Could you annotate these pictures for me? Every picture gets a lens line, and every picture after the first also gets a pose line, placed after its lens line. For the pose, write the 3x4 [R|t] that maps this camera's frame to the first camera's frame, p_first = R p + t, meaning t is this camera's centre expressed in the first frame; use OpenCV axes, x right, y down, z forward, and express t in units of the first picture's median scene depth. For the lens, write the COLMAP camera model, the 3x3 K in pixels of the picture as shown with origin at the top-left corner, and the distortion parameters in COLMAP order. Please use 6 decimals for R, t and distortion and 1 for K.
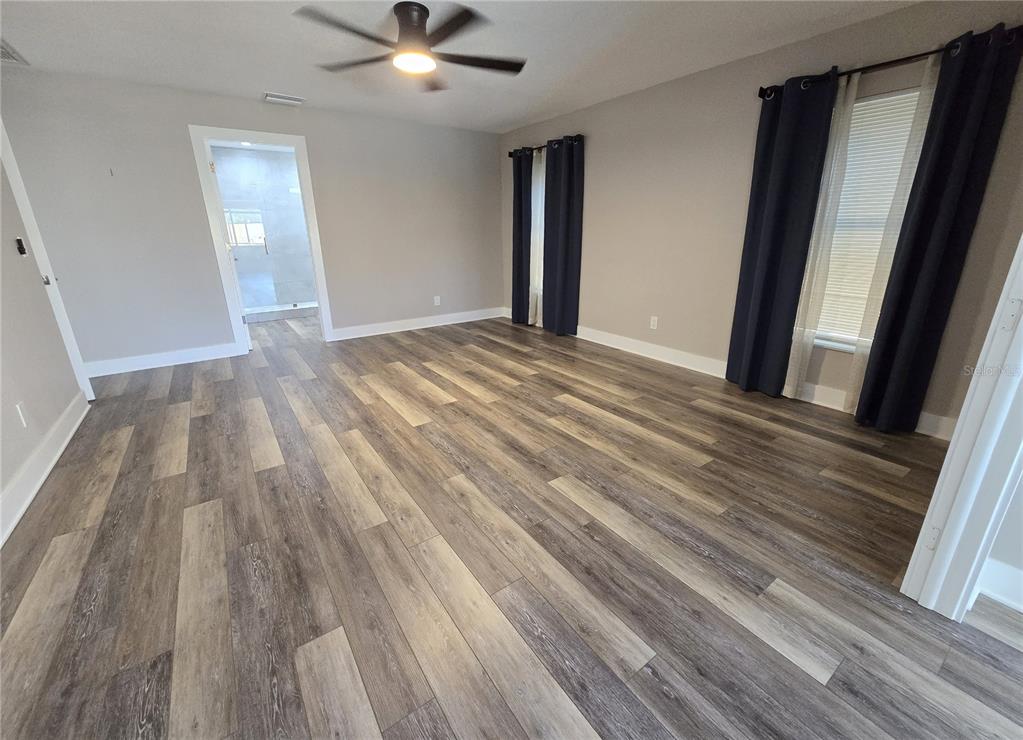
lens RADIAL K [[416.8, 0, 502.6], [0, 416.8, 372.2], [0, 0, 1]] dist [-0.001763, -0.000448]
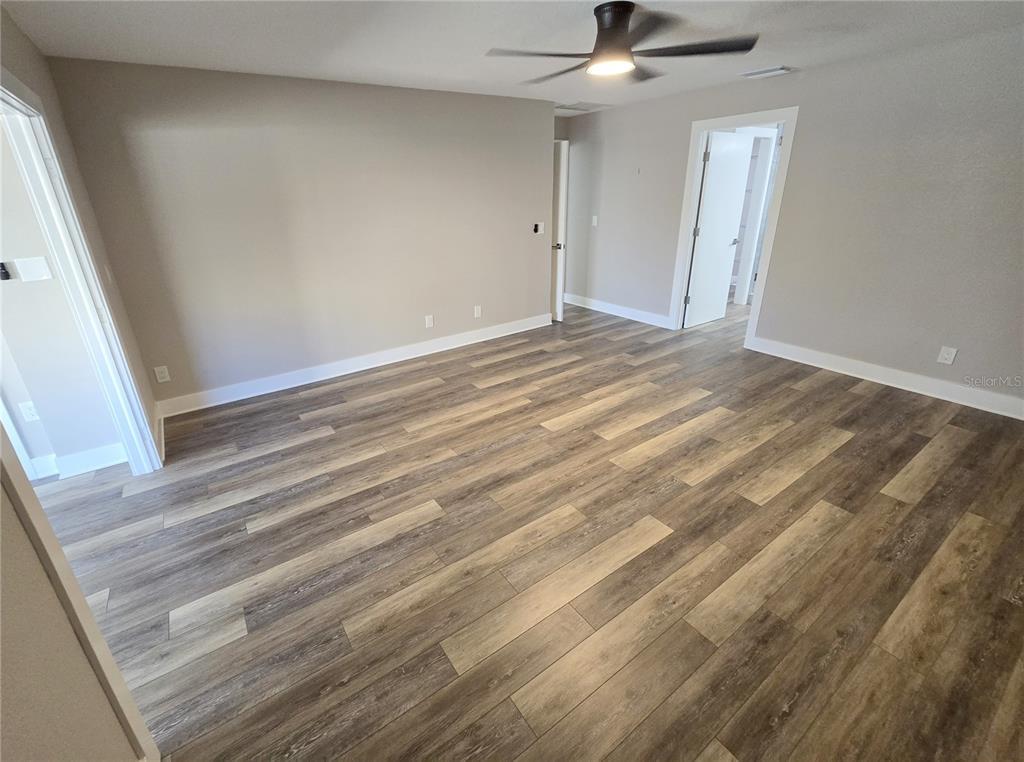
lens RADIAL K [[439.7, 0, 488.0], [0, 439.7, 371.5], [0, 0, 1]] dist [-0.005469, -0.000307]
pose [[-0.014106, 0.388936, -0.921157, 0.899685], [-0.294097, 0.878885, 0.375591, -0.432080], [0.955672, 0.276207, 0.101988, 0.819057]]
